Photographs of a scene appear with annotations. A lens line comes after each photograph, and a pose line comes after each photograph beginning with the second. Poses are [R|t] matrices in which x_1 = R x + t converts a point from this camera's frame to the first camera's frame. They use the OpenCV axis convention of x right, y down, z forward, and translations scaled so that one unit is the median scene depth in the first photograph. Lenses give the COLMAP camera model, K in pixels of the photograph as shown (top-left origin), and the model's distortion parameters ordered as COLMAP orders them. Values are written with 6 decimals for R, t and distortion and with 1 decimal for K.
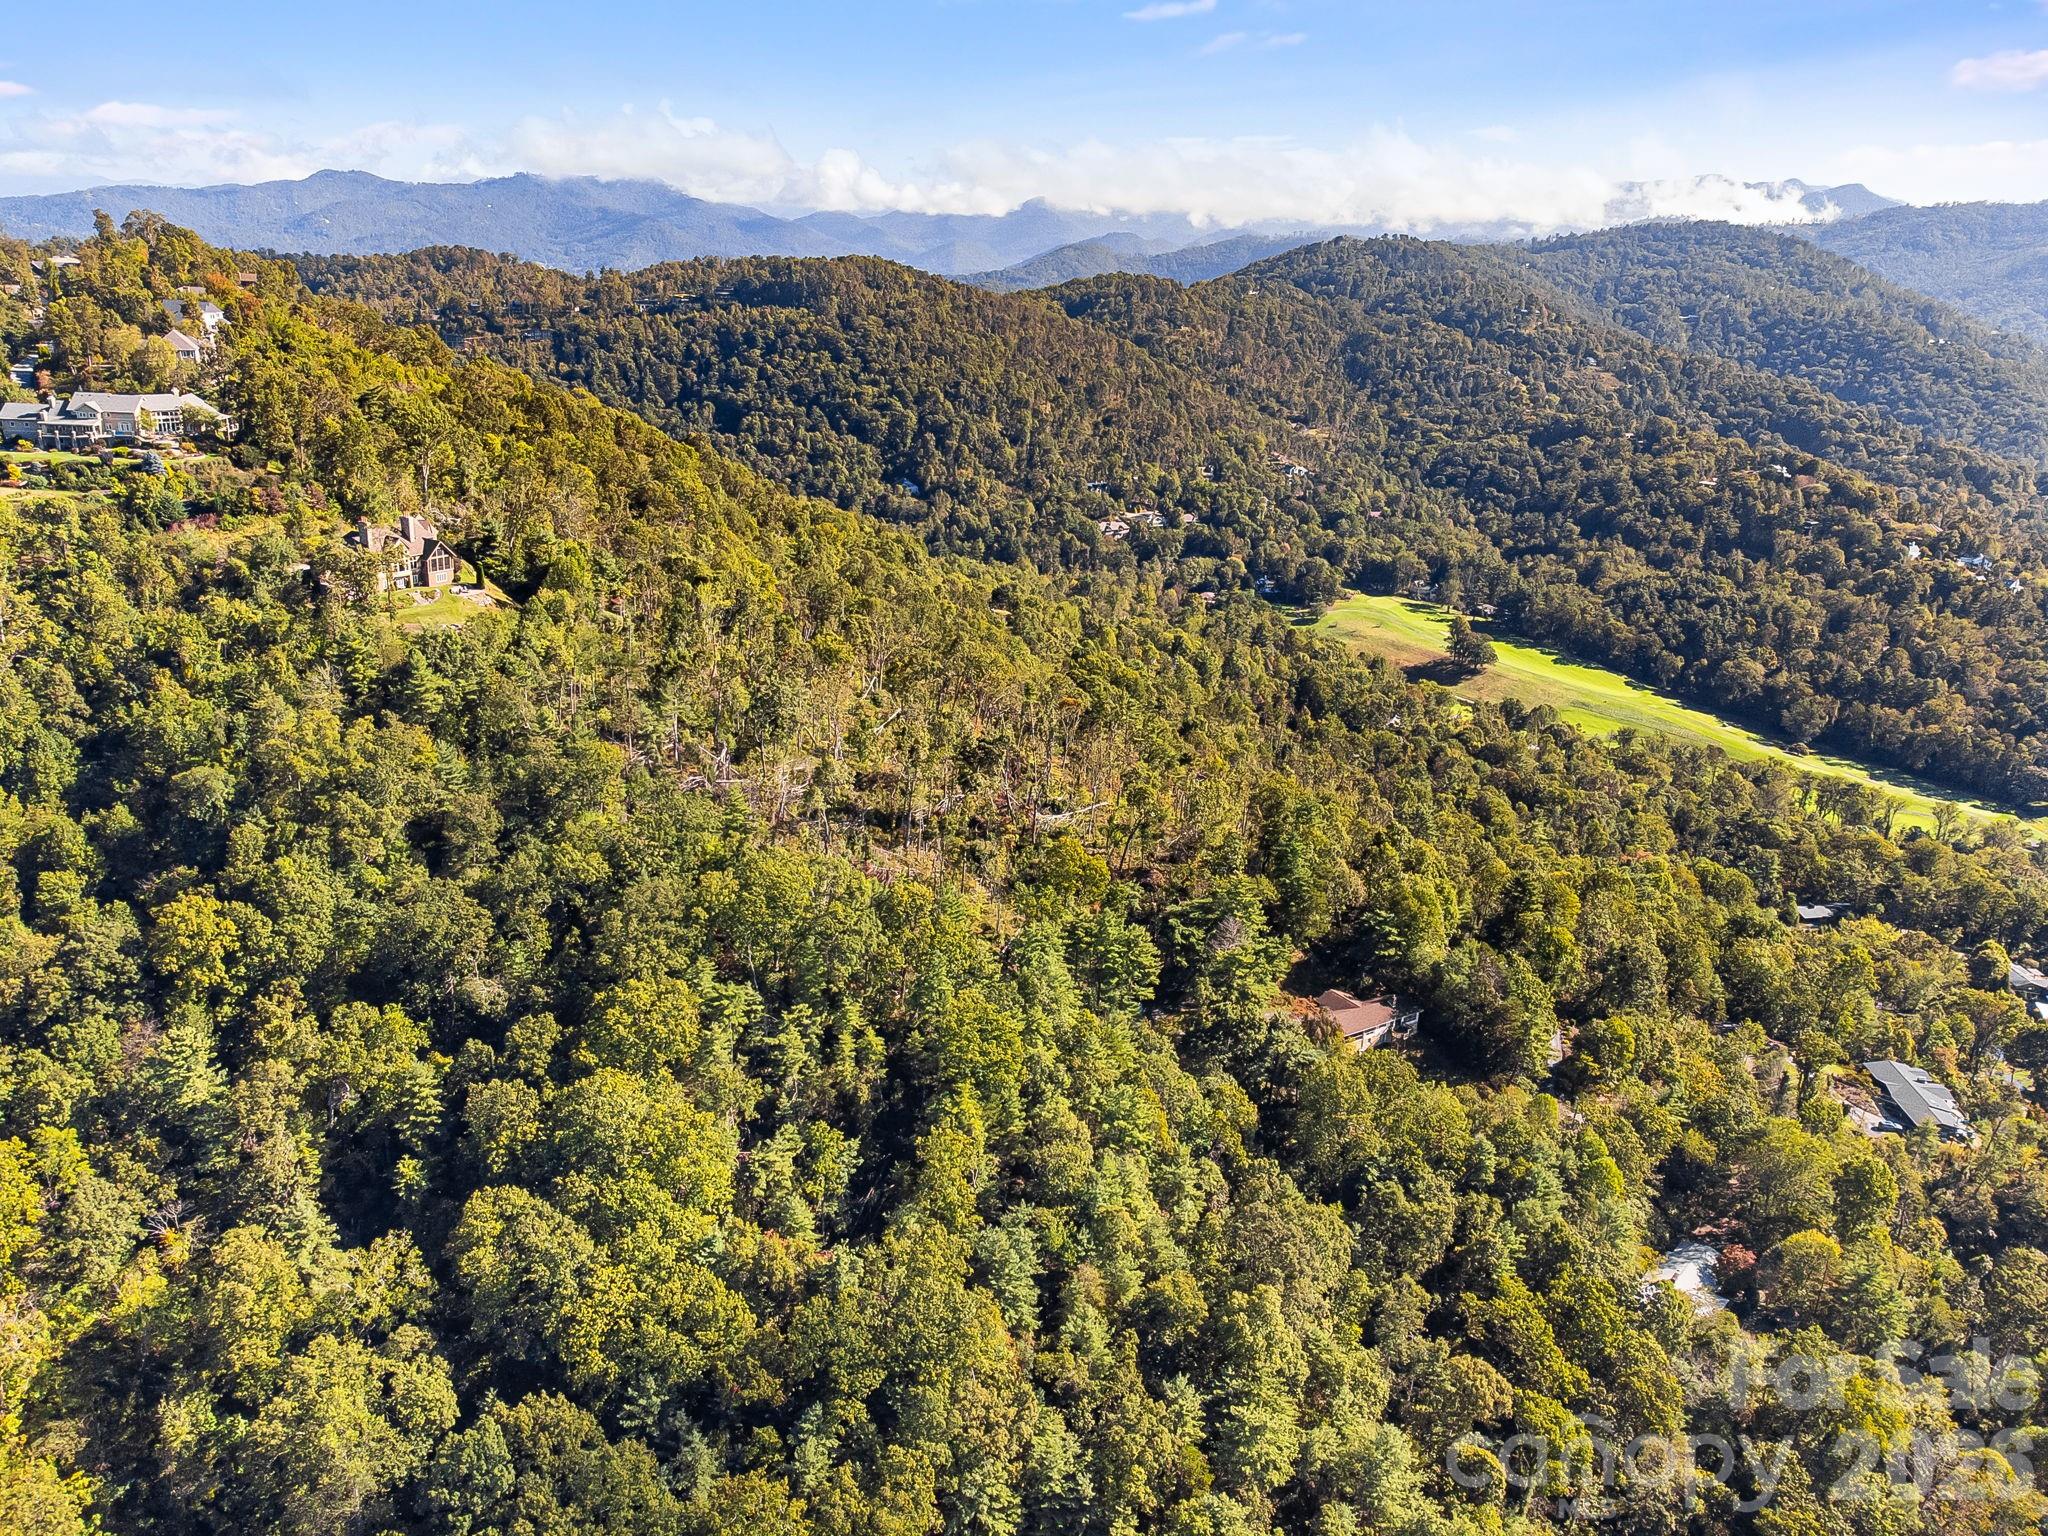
lens RADIAL K [[1517.1, 0, 1024.0], [0, 1517.1, 768.0], [0, 0, 1]] dist [0.071933, -0.096459]
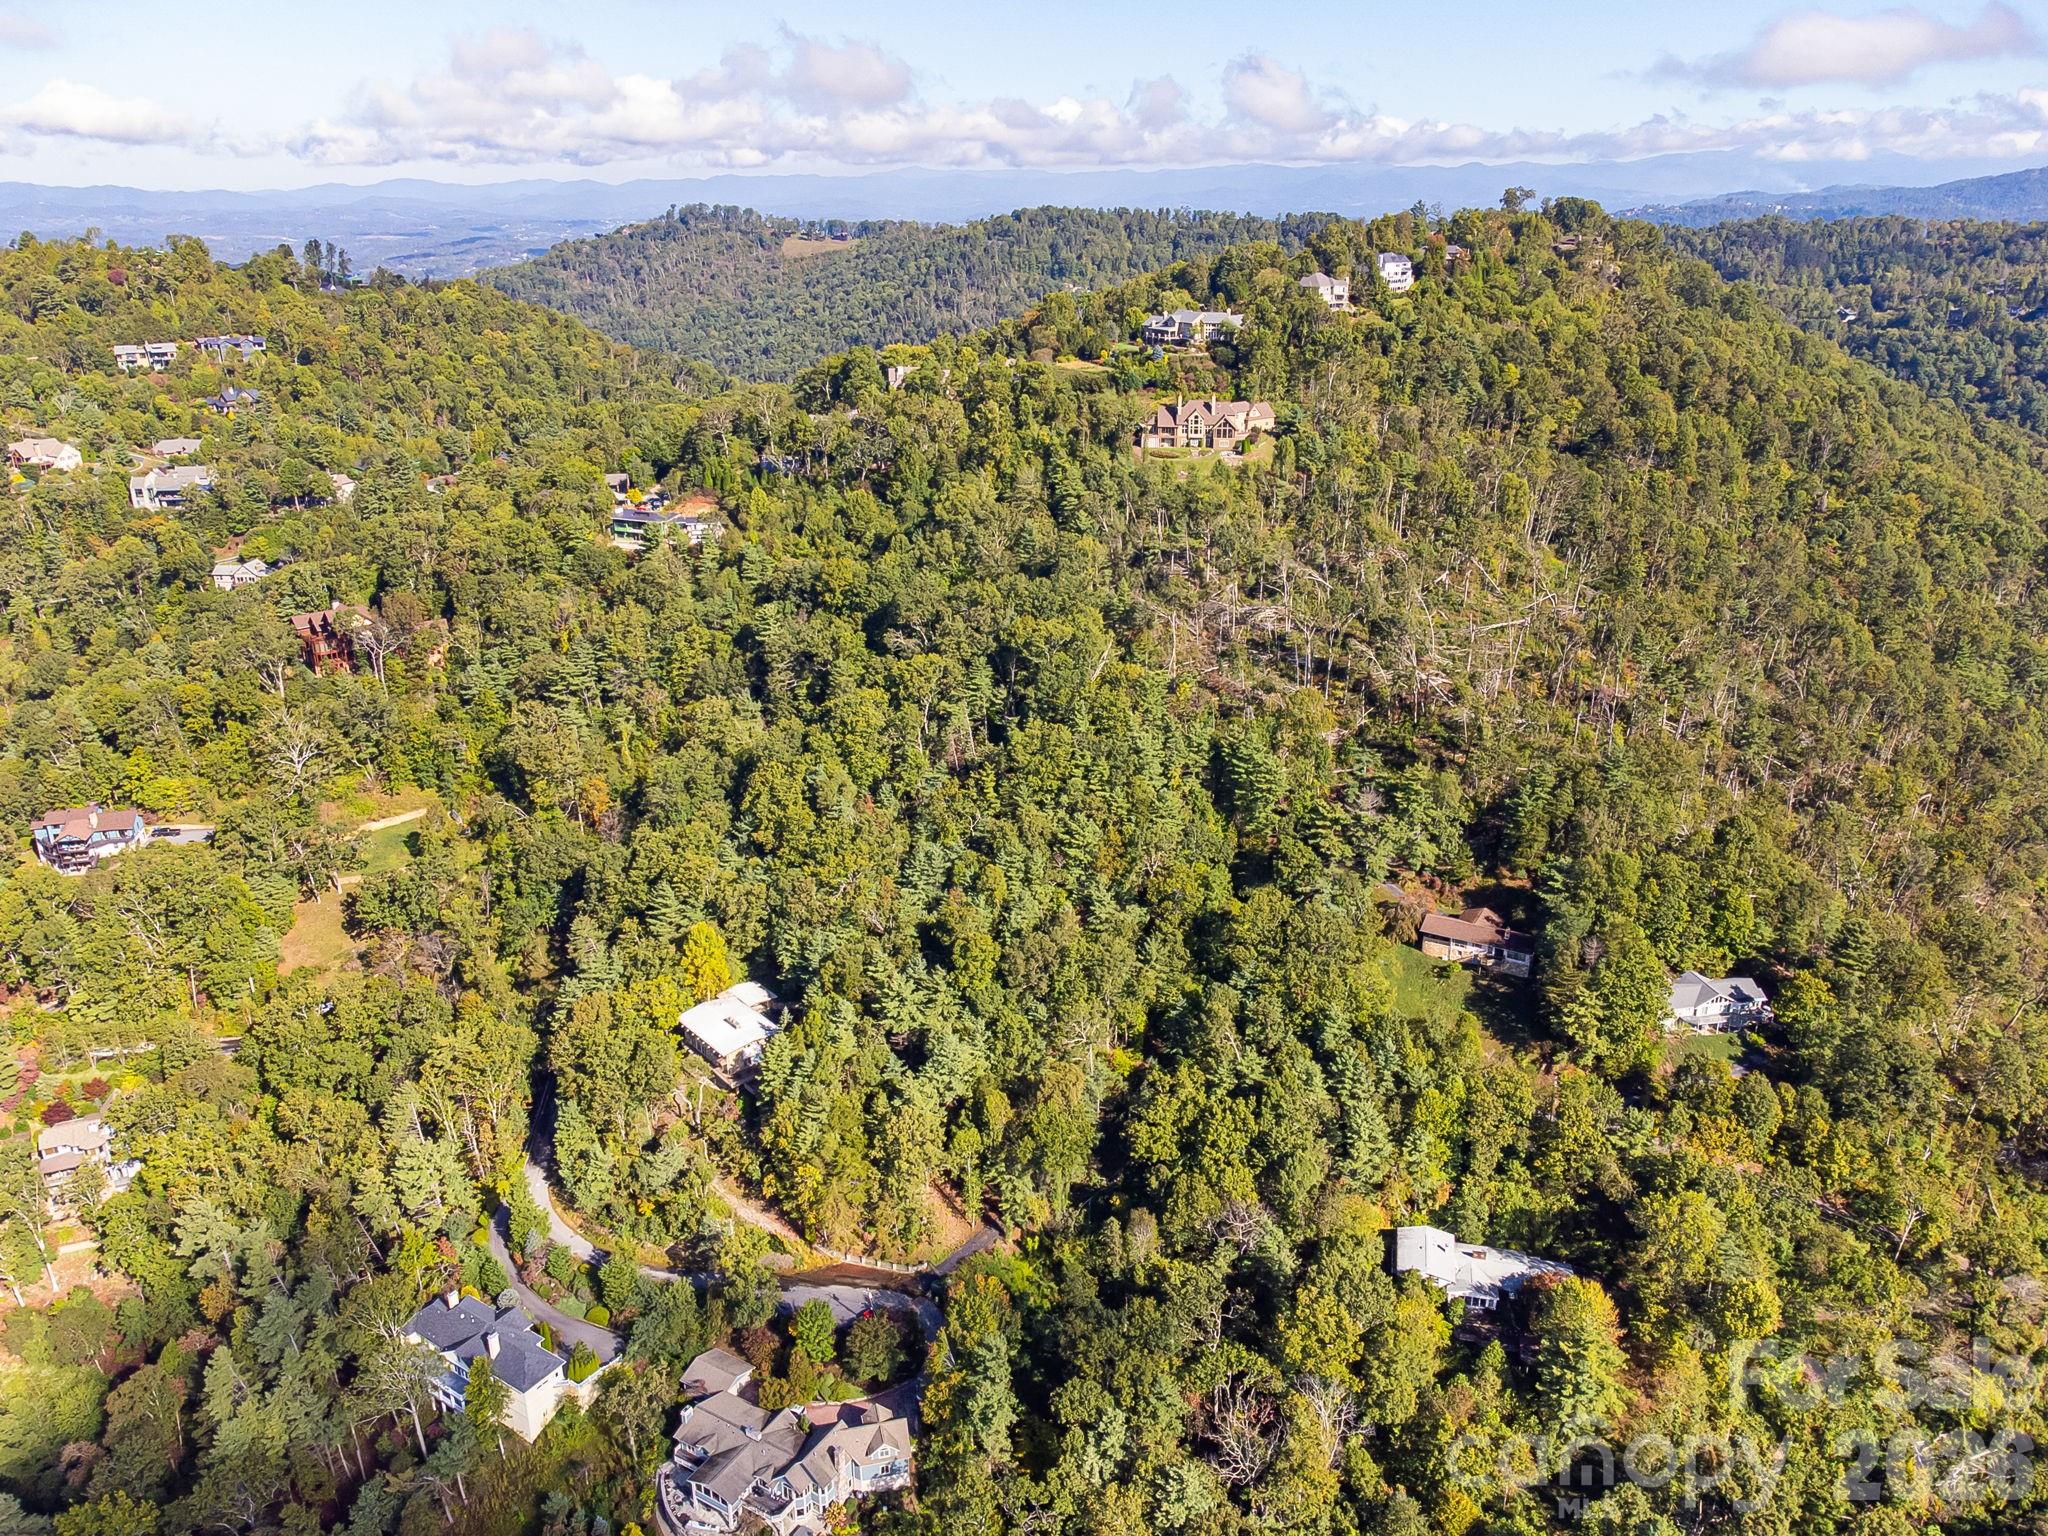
lens RADIAL K [[1484.8, 0, 1036.1], [0, 1484.8, 761.3], [0, 0, 1]] dist [0.140021, -0.433823]
pose [[0.474039, 0.277355, -0.835680, 0.203869], [-0.266276, 0.949810, 0.164189, -0.007359], [0.839276, 0.144689, 0.524100, 0.050020]]
